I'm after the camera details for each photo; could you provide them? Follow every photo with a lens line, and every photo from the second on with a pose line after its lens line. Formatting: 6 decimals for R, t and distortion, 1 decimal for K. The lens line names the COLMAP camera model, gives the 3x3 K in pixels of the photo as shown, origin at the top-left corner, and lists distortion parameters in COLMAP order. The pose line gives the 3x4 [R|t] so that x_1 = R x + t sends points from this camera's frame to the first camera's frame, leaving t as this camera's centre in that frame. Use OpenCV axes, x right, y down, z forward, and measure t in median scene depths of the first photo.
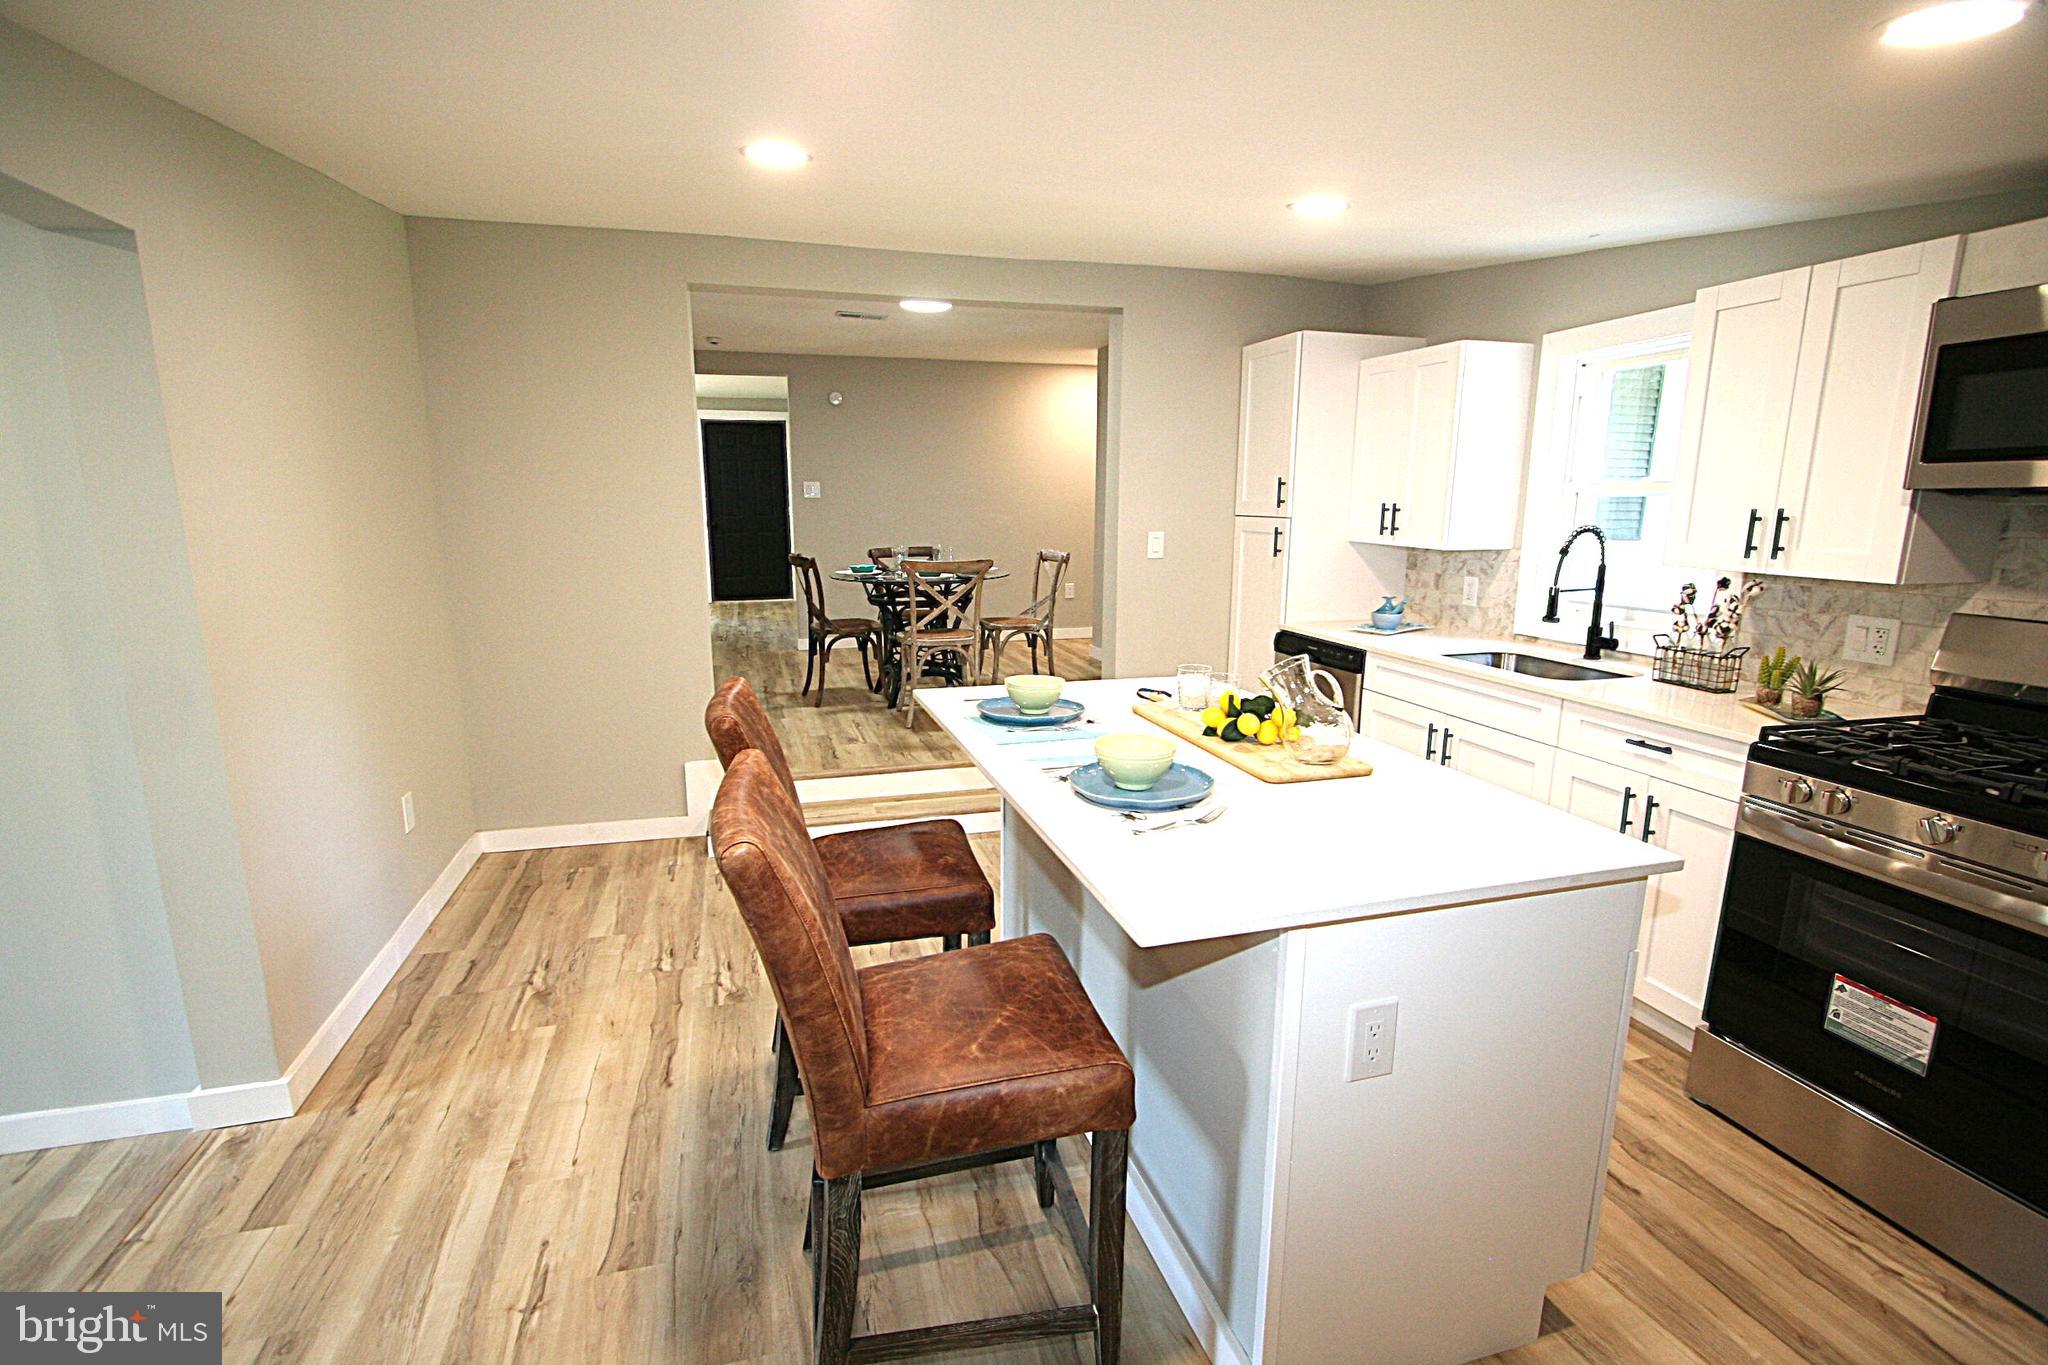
lens RADIAL K [[950.7, 0, 1018.4], [0, 950.7, 693.0], [0, 0, 1]] dist [-0.016290, 0.001002]
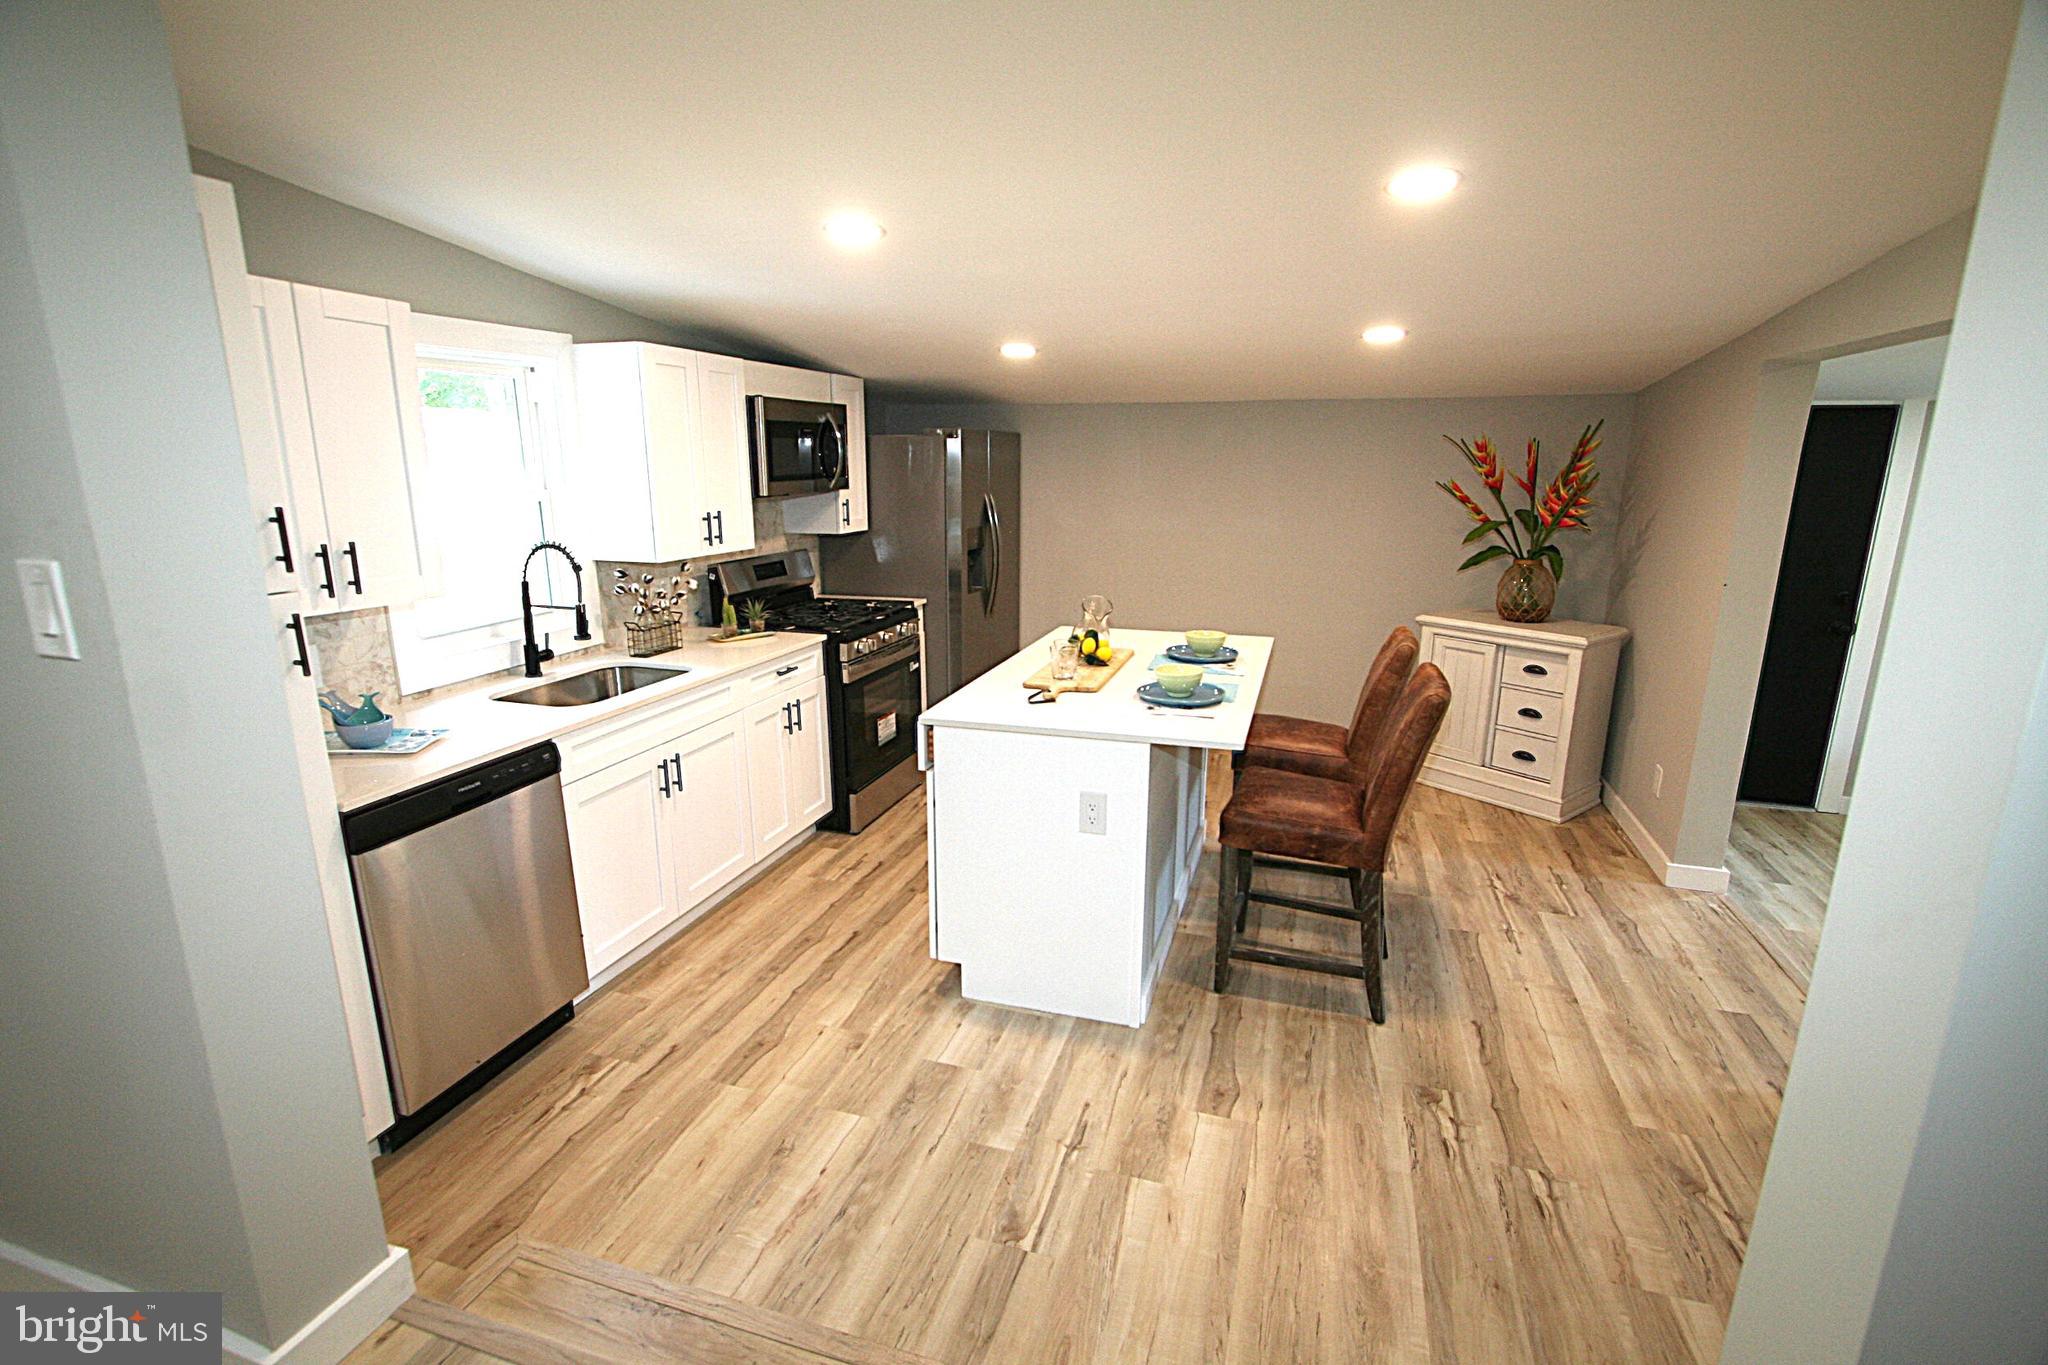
lens RADIAL K [[952.0, 0, 1020.9], [0, 952.0, 690.8], [0, 0, 1]] dist [-0.012885, 0.001557]
pose [[-0.831849, -0.135838, 0.538121, -0.361659], [0.107764, 0.911600, 0.396701, -0.375991], [-0.544439, 0.387986, -0.743676, 1.534117]]
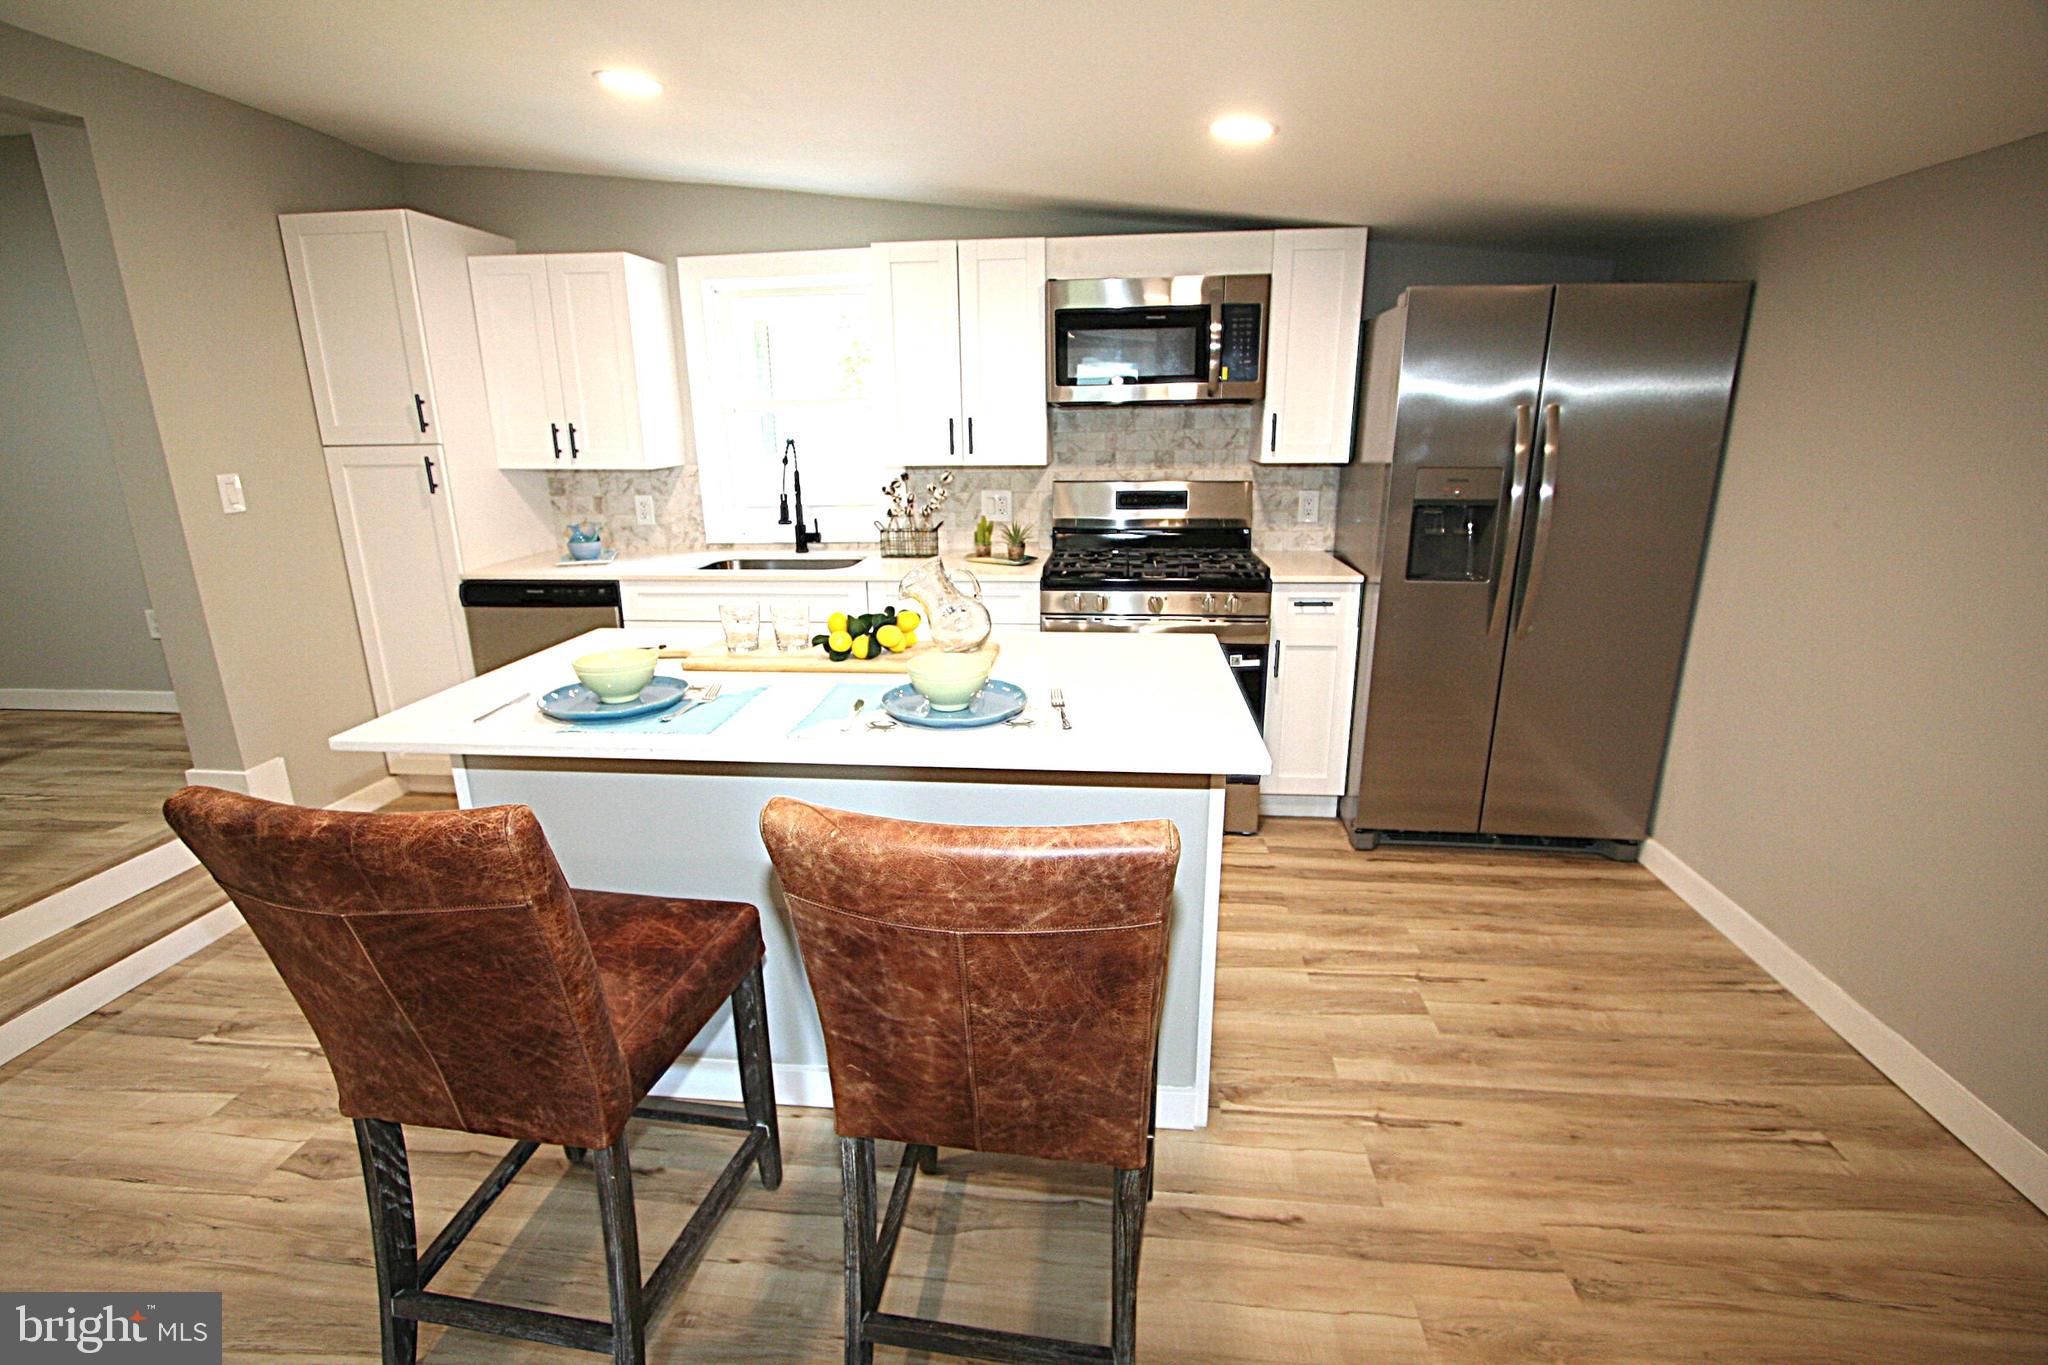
lens RADIAL K [[950.7, 0, 1018.6], [0, 950.7, 692.9], [0, 0, 1]] dist [-0.016290, 0.001002]
pose [[0.375159, -0.266420, 0.887849, -0.408643], [0.199849, 0.958528, 0.203184, -0.057558], [-0.905161, 0.101210, 0.412844, 0.299014]]
